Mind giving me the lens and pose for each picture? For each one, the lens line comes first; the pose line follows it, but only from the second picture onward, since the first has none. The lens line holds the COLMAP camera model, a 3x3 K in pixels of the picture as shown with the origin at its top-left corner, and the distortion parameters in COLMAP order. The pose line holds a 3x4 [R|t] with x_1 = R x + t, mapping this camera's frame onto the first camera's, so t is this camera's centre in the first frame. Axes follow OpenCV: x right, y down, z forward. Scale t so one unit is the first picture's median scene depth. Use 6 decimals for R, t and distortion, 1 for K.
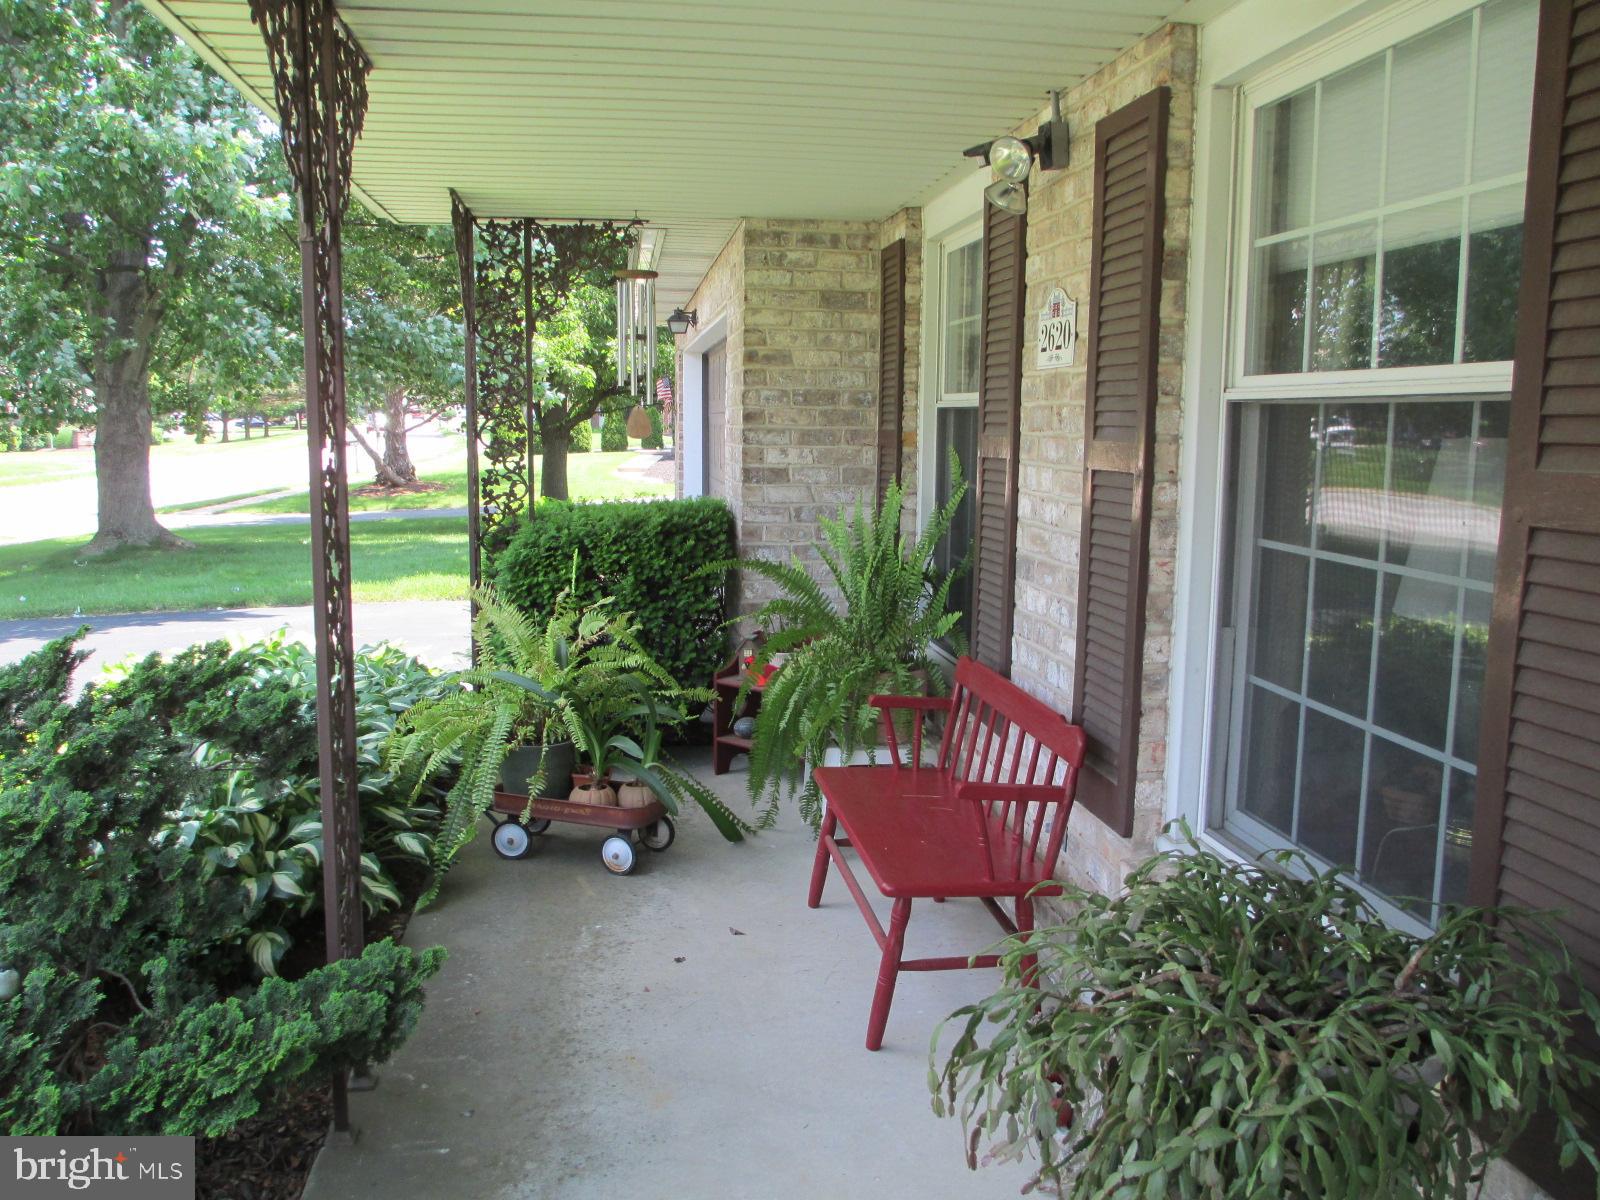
lens RADIAL K [[1312.1, 0, 806.3], [0, 1312.1, 597.4], [0, 0, 1]] dist [-0.084908, 0.023910]
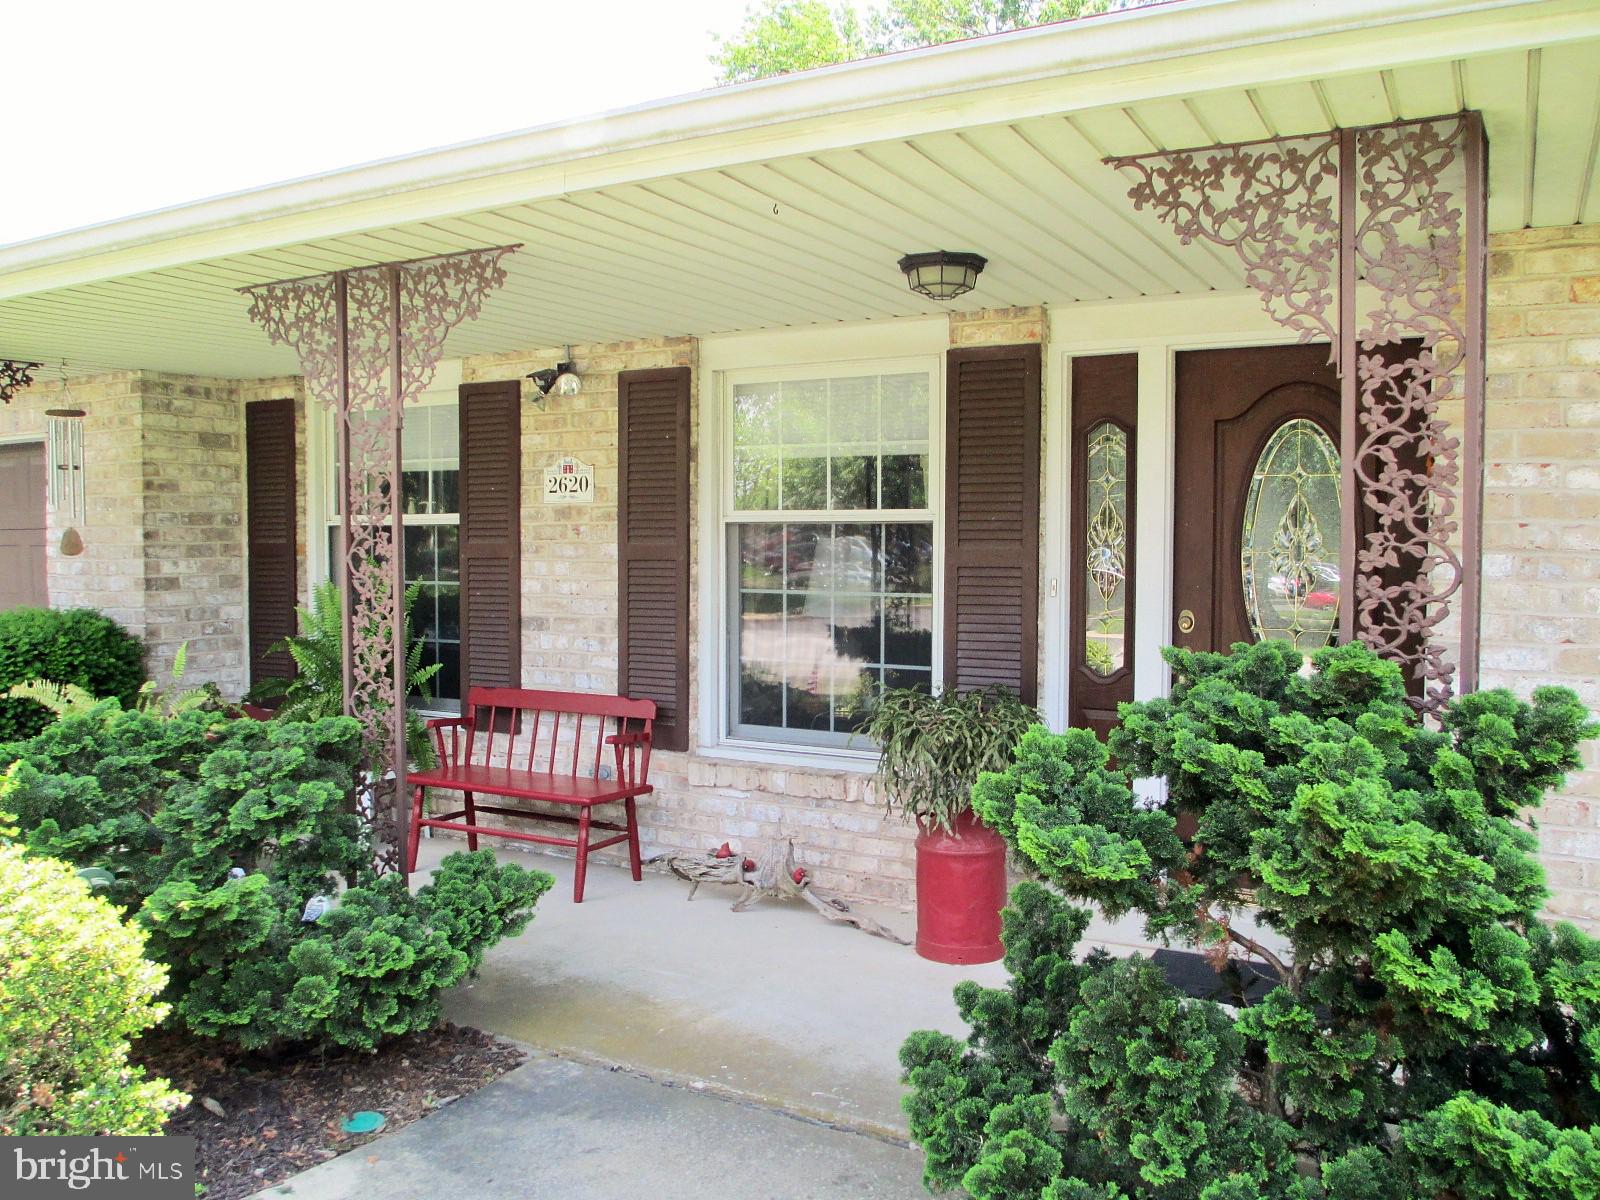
lens RADIAL K [[1312.1, 0, 804.6], [0, 1312.1, 613.2], [0, 0, 1]] dist [-0.084908, 0.023910]
pose [[0.608573, -0.061791, 0.791089, -0.617031], [0.116677, 0.993095, -0.012188, 0.016564], [-0.784873, 0.099719, 0.611580, -0.177559]]
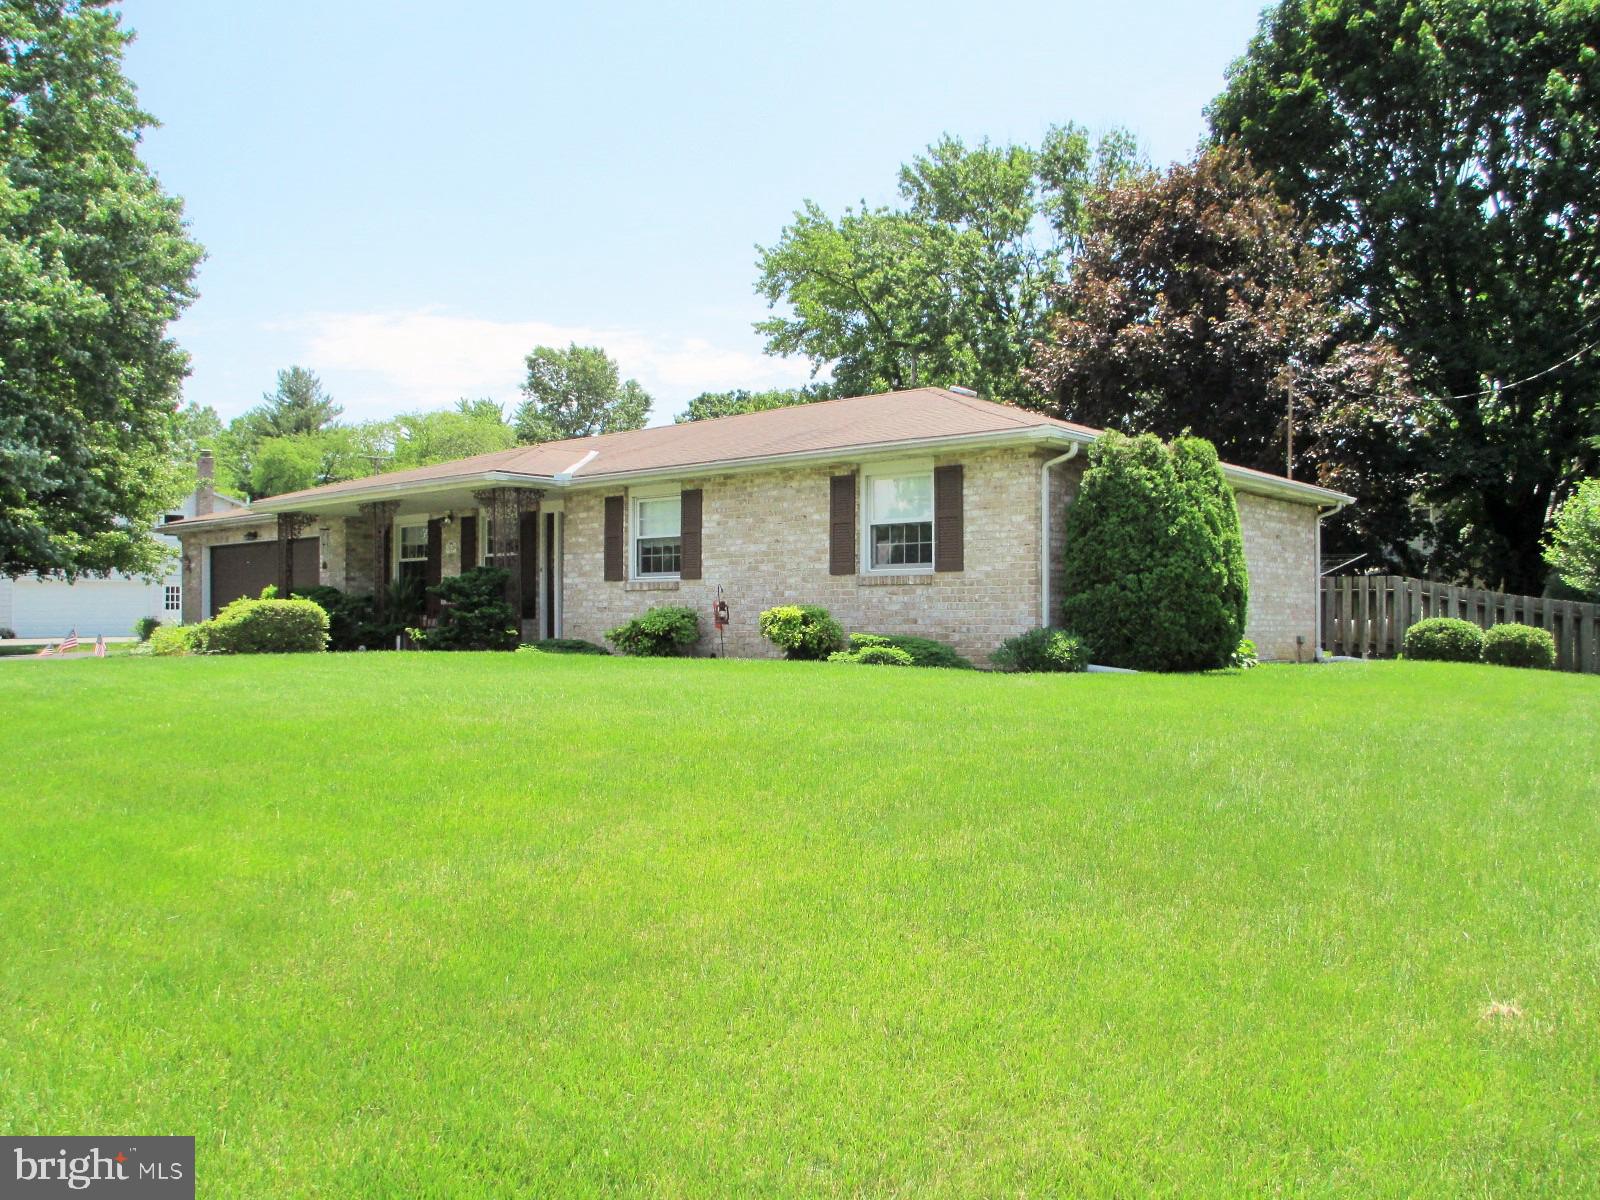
lens RADIAL K [[1312.1, 0, 799.5], [0, 1312.1, 606.1], [0, 0, 1]] dist [-0.084908, 0.023910]
pose [[0.749308, -0.015376, 0.662043, -1.687843], [0.108158, 0.989148, -0.099441, 0.550661], [-0.653330, 0.146118, 0.742839, -2.938461]]
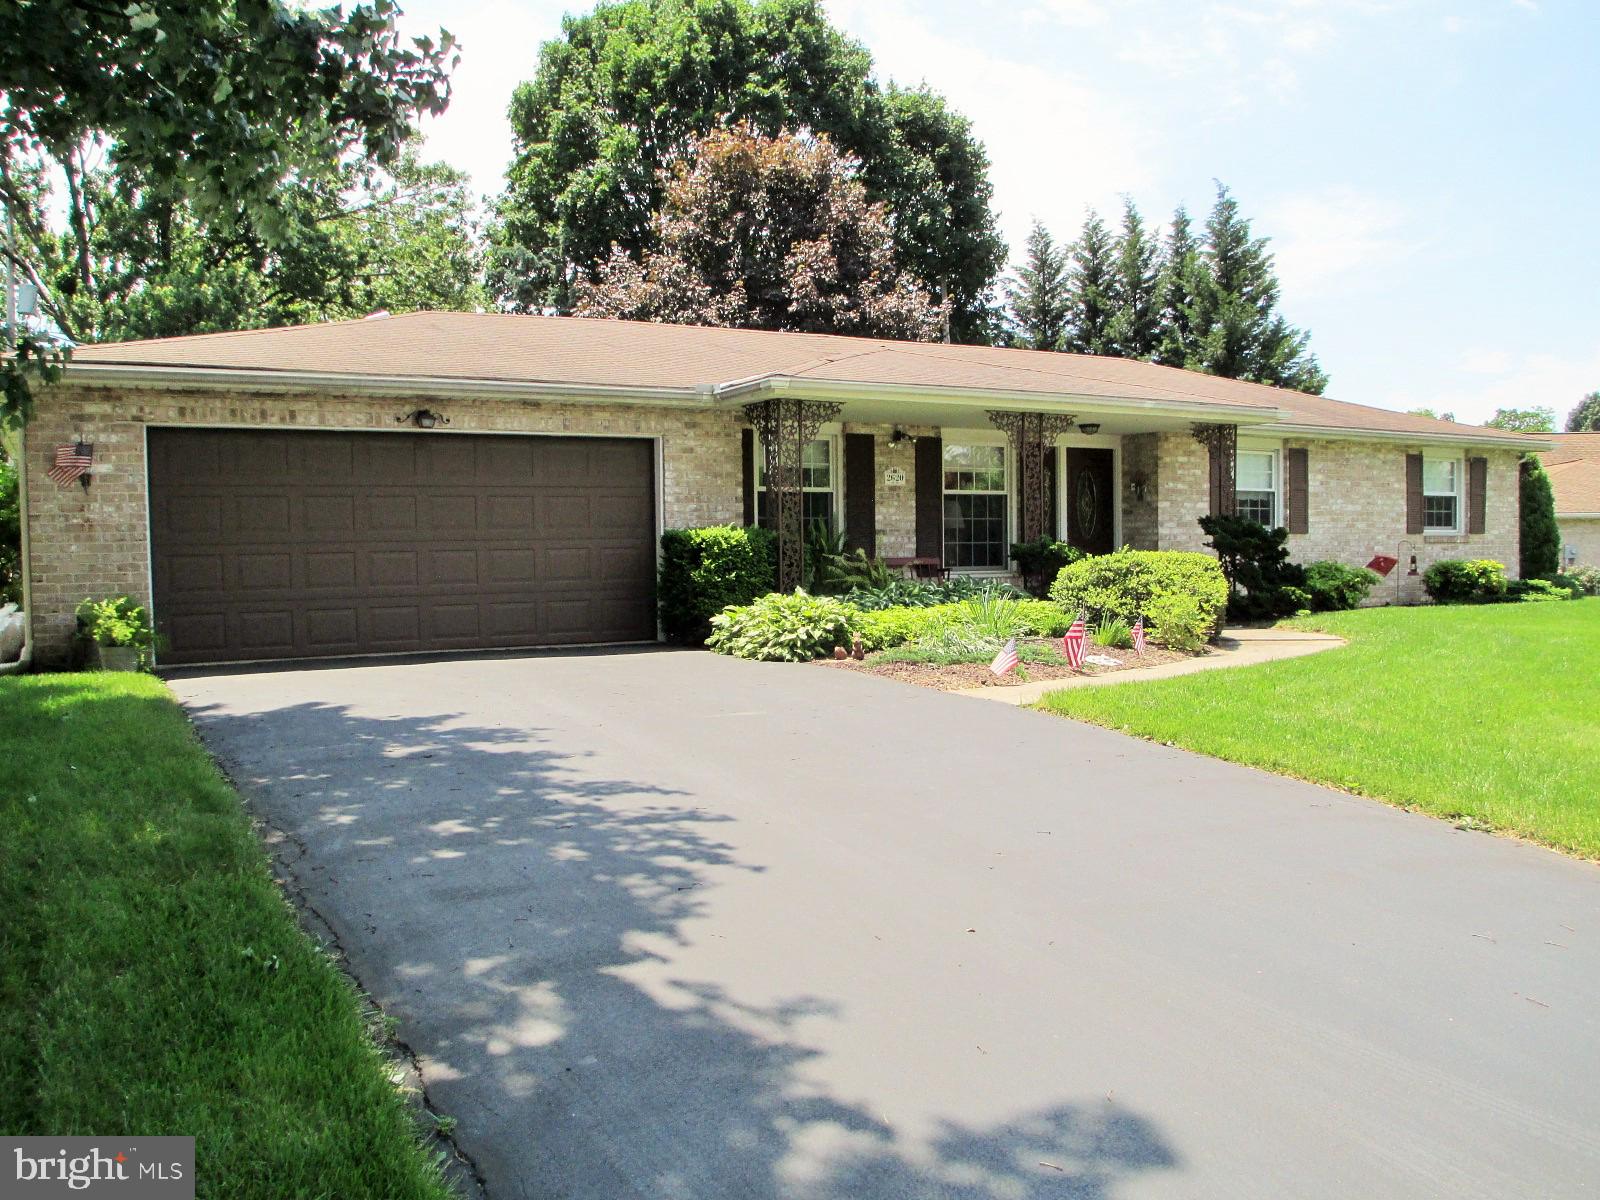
lens RADIAL K [[1312.1, 0, 816.5], [0, 1312.1, 636.1], [0, 0, 1]] dist [-0.084908, 0.023910]
pose [[-0.363330, -0.071192, 0.928937, -2.411200], [0.133980, 0.982720, 0.127717, -0.169589], [-0.921977, 0.170862, -0.347513, 1.787388]]
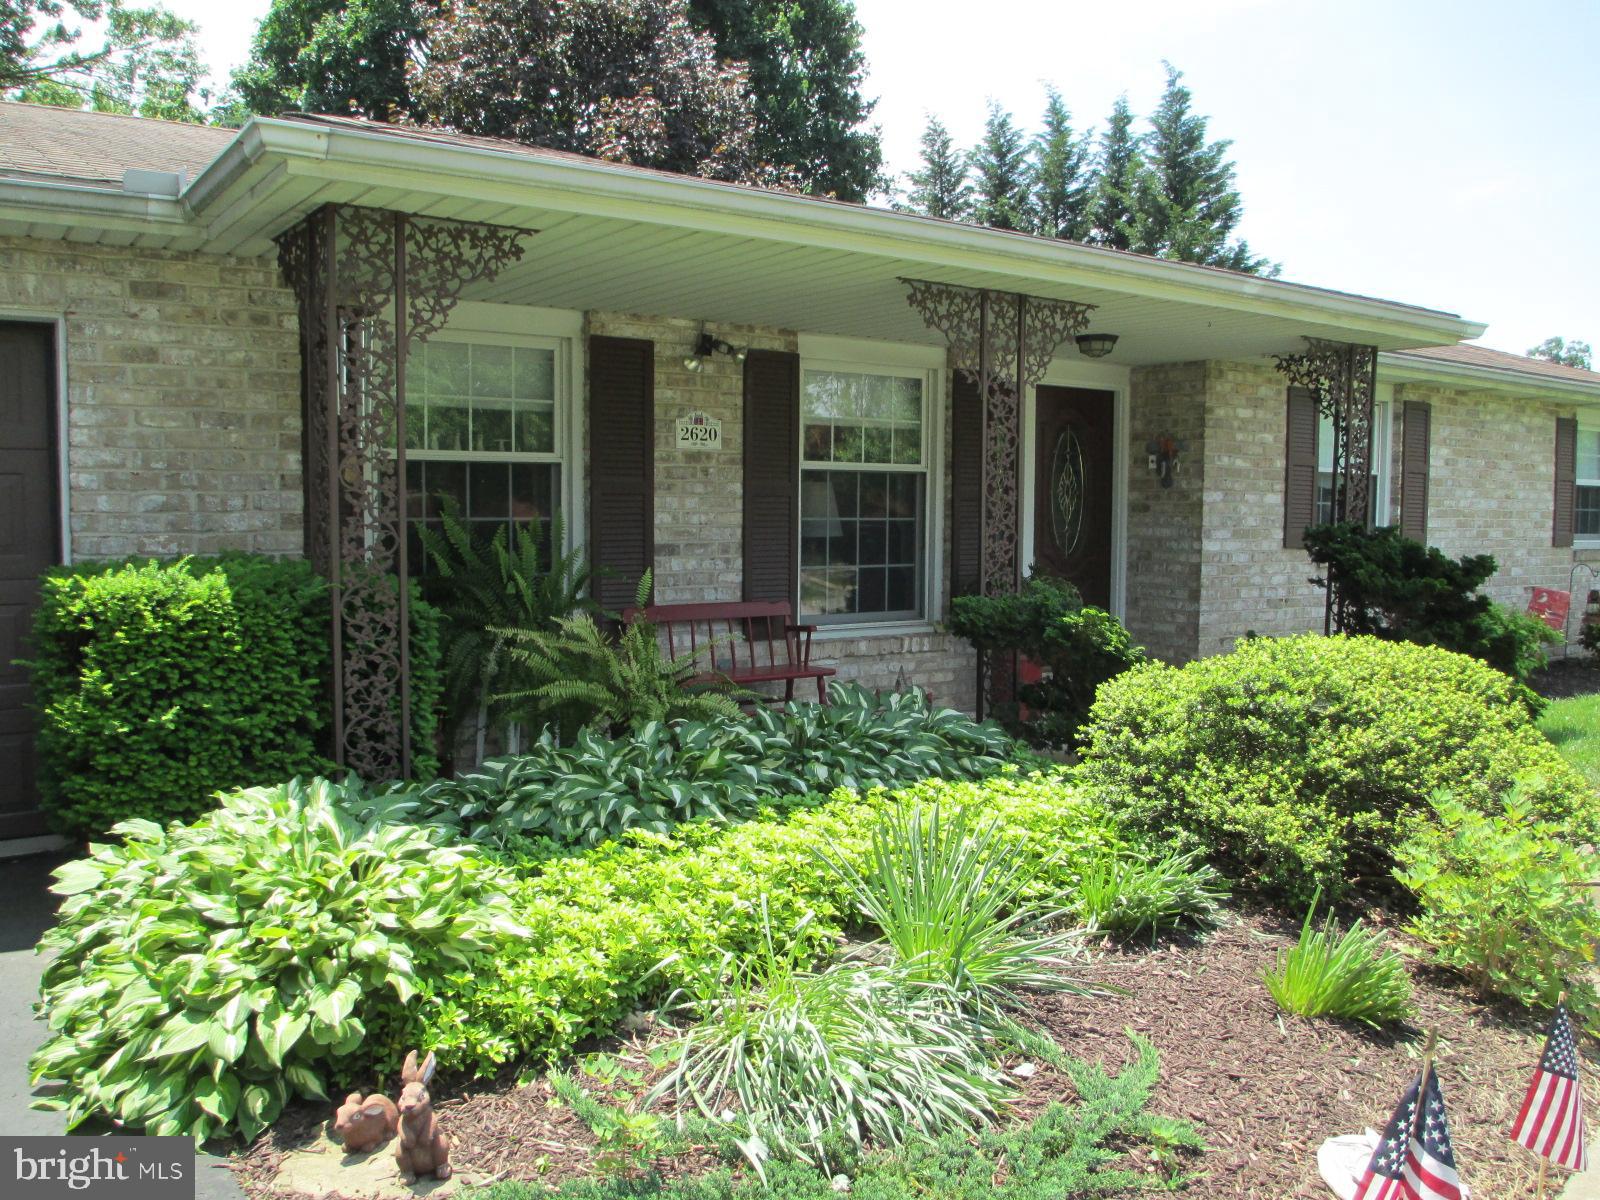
lens RADIAL K [[1312.1, 0, 811.1], [0, 1312.1, 633.3], [0, 0, 1]] dist [-0.084908, 0.023910]
pose [[-0.448629, -0.102855, 0.887780, -1.110906], [0.108851, 0.979672, 0.168508, -0.136384], [-0.887065, 0.172233, -0.428313, 1.111487]]
